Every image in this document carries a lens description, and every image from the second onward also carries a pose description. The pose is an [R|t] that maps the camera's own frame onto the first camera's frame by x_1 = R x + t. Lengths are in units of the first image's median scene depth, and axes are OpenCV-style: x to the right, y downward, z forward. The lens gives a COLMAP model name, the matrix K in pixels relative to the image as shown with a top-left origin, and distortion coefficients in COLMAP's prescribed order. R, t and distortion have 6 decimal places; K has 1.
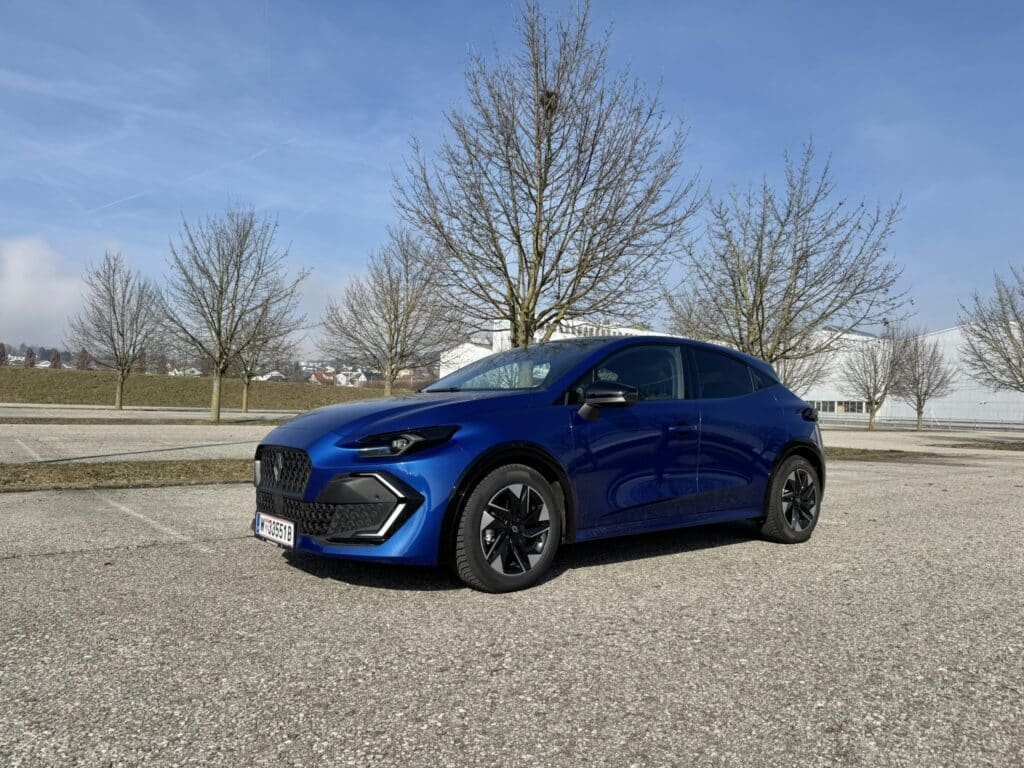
lens RADIAL K [[715.5, 0, 521.6], [0, 715.5, 387.8], [0, 0, 1]] dist [0.033985, -0.047012]
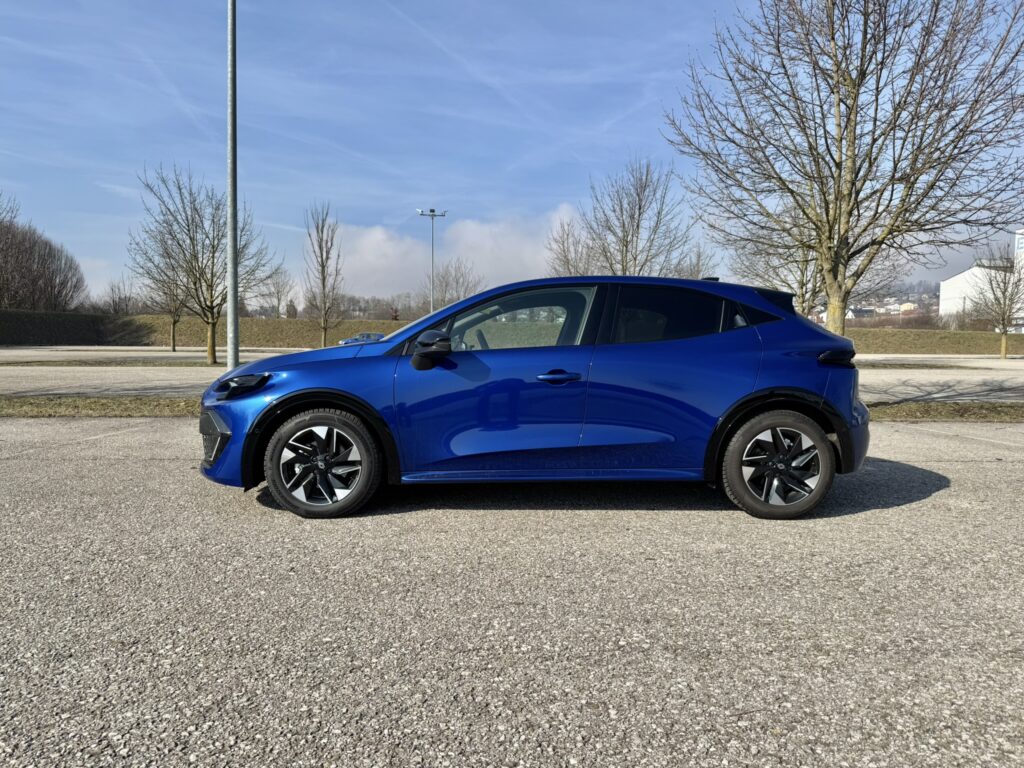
lens RADIAL K [[715.5, 0, 518.8], [0, 715.5, 390.5], [0, 0, 1]] dist [0.033985, -0.047012]
pose [[0.788781, 0.013690, -0.614522, 0.710924], [0.038767, 0.996654, 0.071963, 0.004974], [0.613451, -0.080586, 0.785610, 0.223401]]
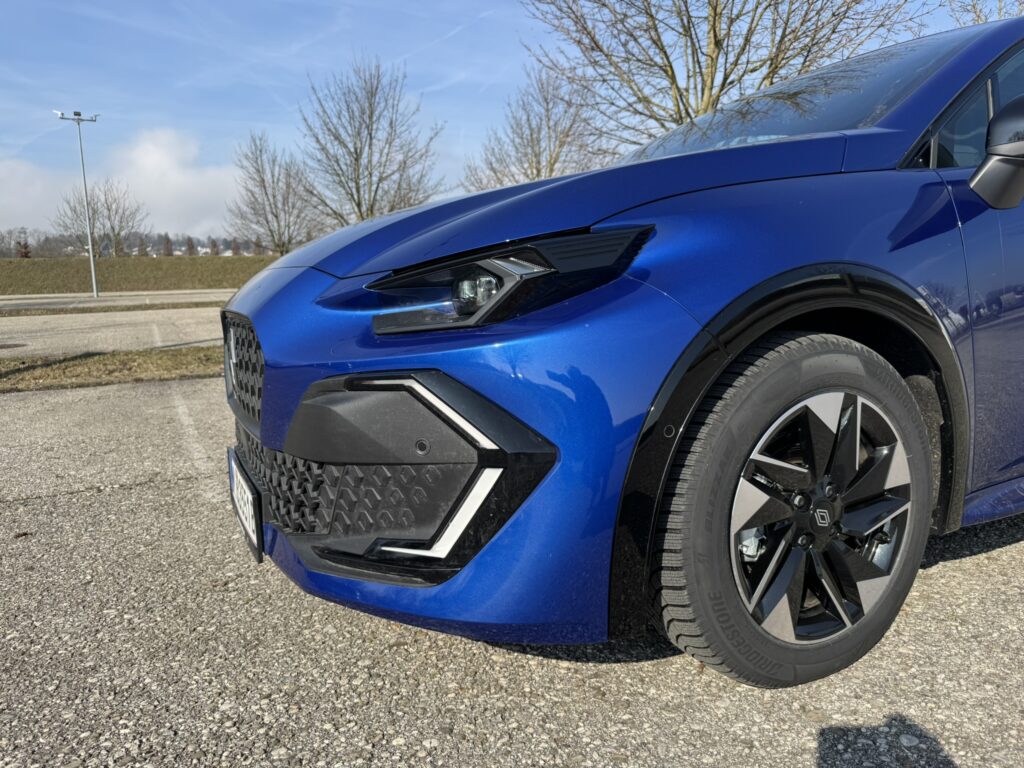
lens RADIAL K [[715.5, 0, 513.2], [0, 715.5, 391.0], [0, 0, 1]] dist [0.033985, -0.047012]
pose [[0.973961, -0.021706, -0.225676, -0.056928], [0.063920, 0.981315, 0.181479, 0.046640], [0.217520, -0.191179, 0.957150, 0.479015]]
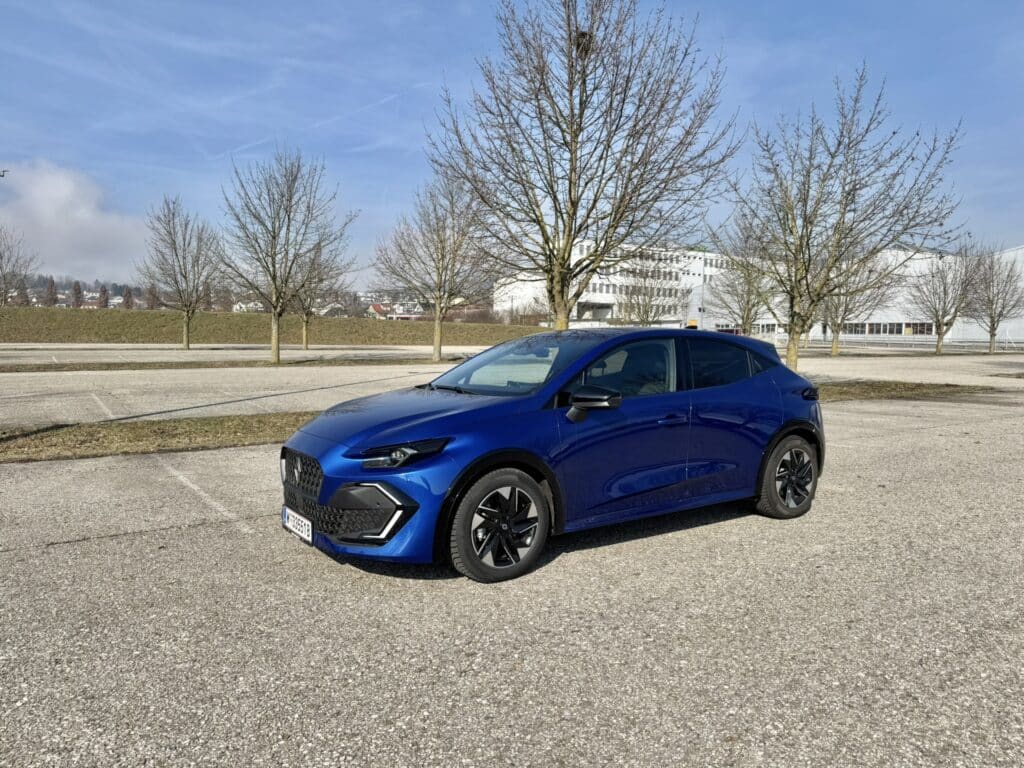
lens RADIAL K [[715.5, 0, 522.0], [0, 715.5, 384.0], [0, 0, 1]] dist [0.033985, -0.047012]
pose [[0.996799, -0.011944, -0.079050, 0.081730], [0.019665, 0.995028, 0.097630, -0.099968], [0.077491, -0.098872, 0.992078, -0.064247]]
